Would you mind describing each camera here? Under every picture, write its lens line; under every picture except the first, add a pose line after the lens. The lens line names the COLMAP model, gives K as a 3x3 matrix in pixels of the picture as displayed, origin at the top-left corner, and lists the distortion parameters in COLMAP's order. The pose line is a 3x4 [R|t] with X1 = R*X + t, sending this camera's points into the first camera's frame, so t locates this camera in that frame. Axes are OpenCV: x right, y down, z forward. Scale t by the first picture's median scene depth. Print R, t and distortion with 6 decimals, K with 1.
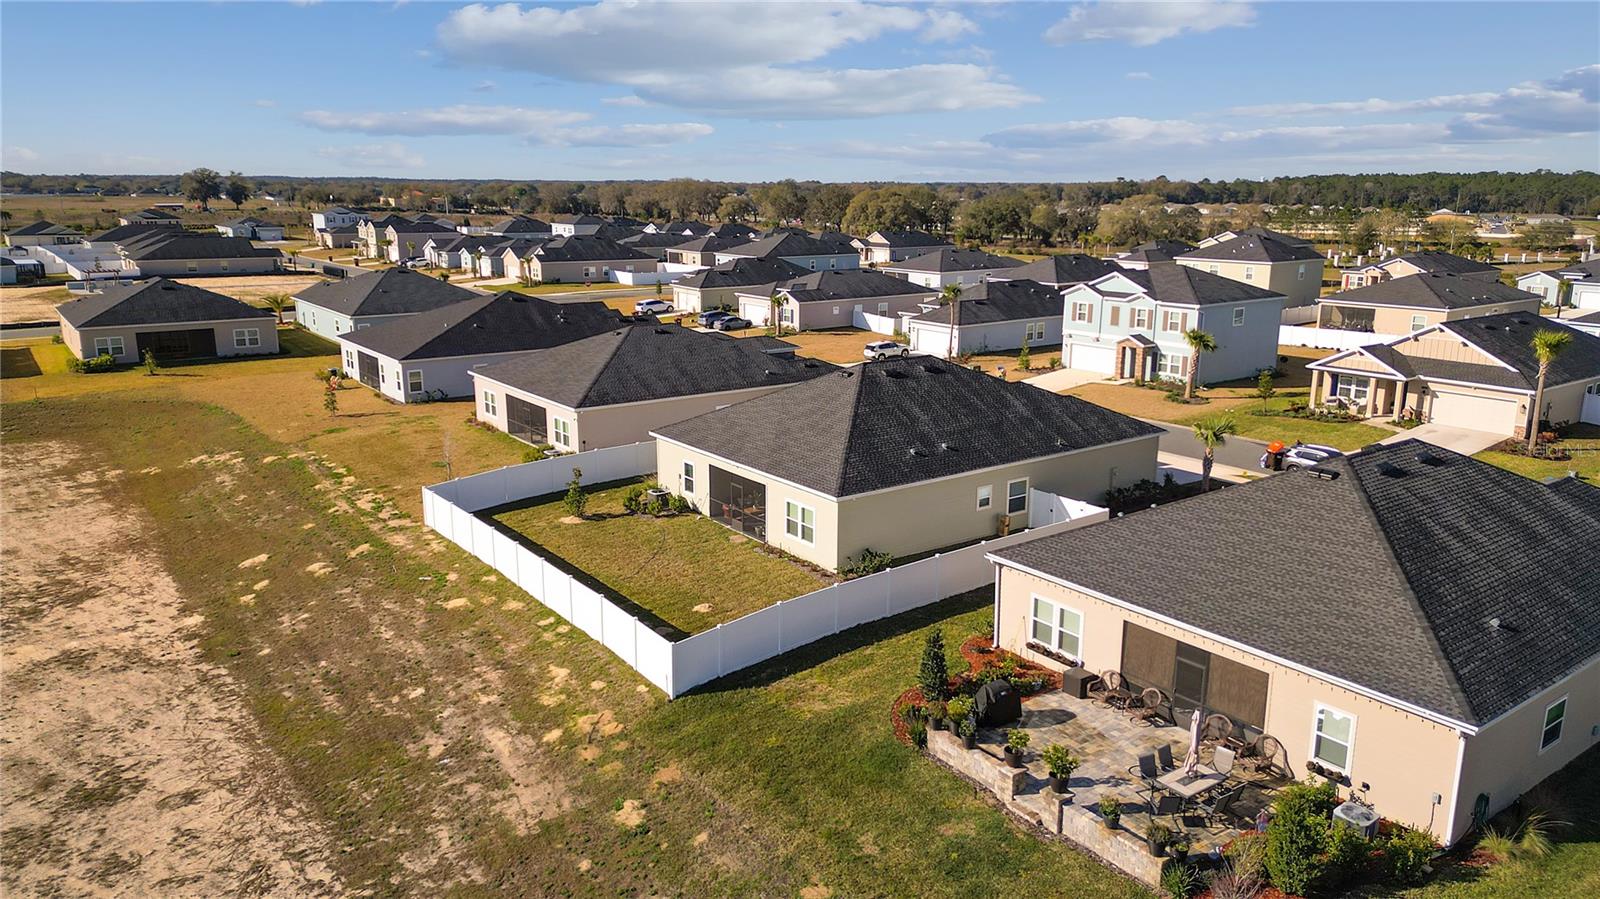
lens RADIAL K [[1119.2, 0, 800.0], [0, 1119.2, 449.5], [0, 0, 1]] dist [0.078337, -0.075414]
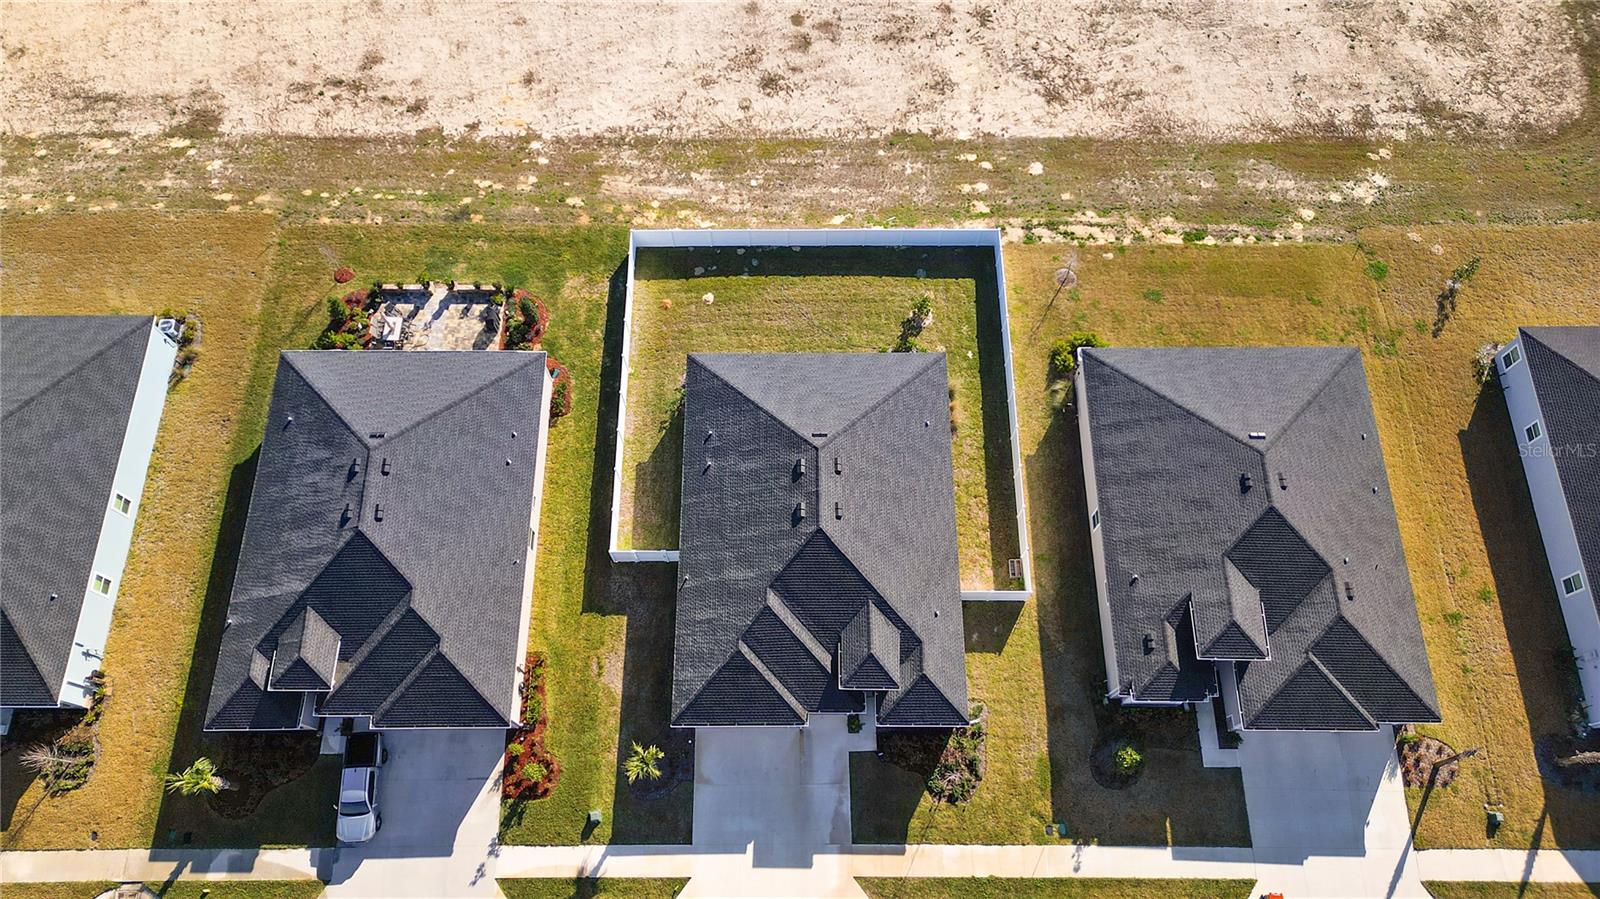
lens RADIAL K [[1119.2, 0, 800.0], [0, 1119.2, 449.5], [0, 0, 1]] dist [0.078337, -0.075414]
pose [[-0.590783, 0.746375, -0.306430, 0.447114], [-0.188363, 0.241710, 0.951891, -1.233731], [0.784534, 0.620081, -0.002209, 1.071309]]
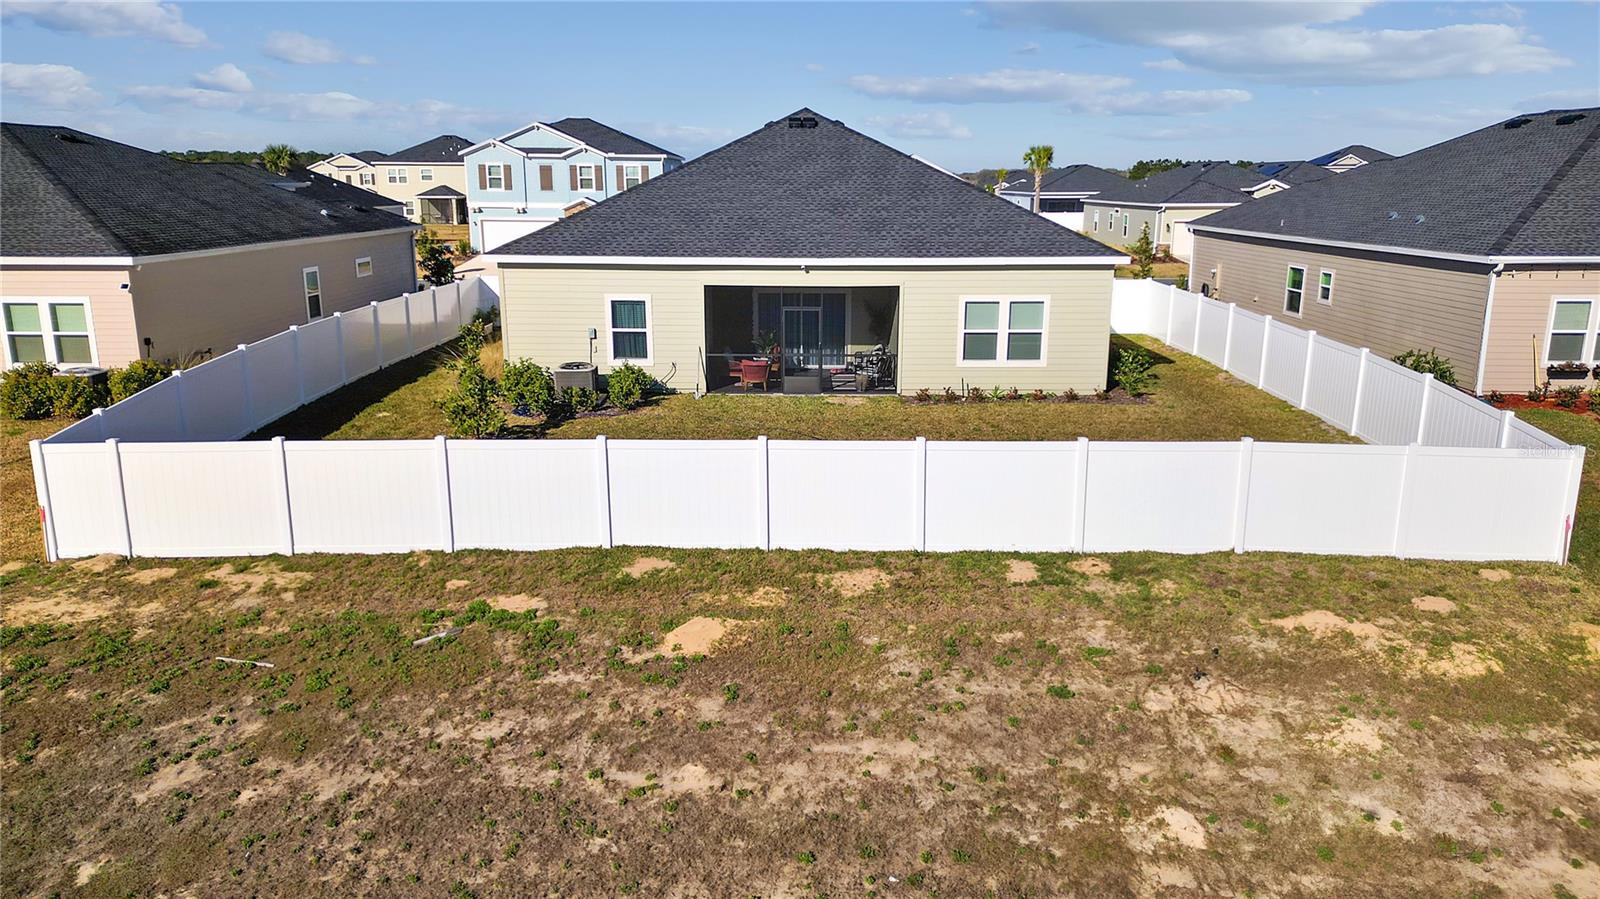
lens RADIAL K [[1119.2, 0, 800.0], [0, 1119.2, 449.5], [0, 0, 1]] dist [0.078337, -0.075414]
pose [[0.591438, -0.186221, 0.784552, -0.500211], [0.181831, 0.978708, 0.095231, 0.048136], [-0.785581, 0.086333, 0.612706, 0.693952]]
